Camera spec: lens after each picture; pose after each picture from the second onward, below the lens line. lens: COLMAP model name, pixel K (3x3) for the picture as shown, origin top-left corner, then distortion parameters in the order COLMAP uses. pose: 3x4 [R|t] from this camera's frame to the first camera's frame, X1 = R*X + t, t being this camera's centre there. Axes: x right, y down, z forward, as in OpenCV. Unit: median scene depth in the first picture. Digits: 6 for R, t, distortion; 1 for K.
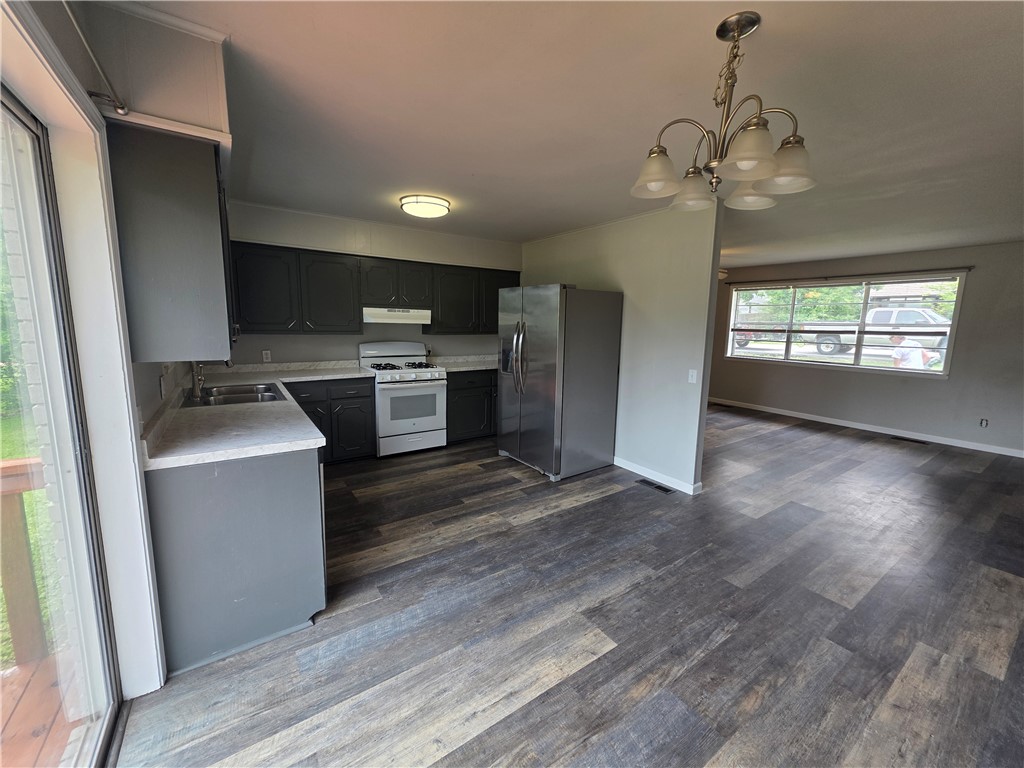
lens RADIAL K [[411.8, 0, 517.9], [0, 411.8, 381.8], [0, 0, 1]] dist [0.001271, -0.000039]
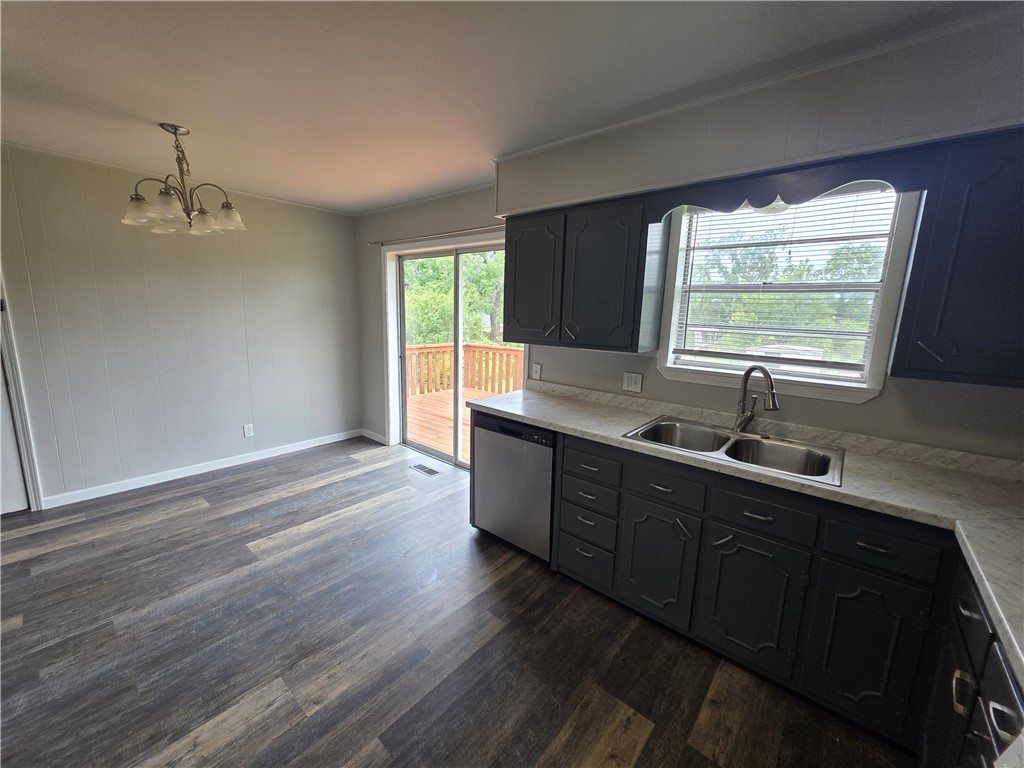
lens RADIAL K [[411.8, 0, 513.0], [0, 411.8, 382.9], [0, 0, 1]] dist [0.001271, -0.000039]
pose [[-0.968054, -0.004169, -0.250706, -0.236525], [-0.082964, 0.948870, 0.304570, -0.314519], [0.236617, 0.315639, -0.918904, 1.992185]]
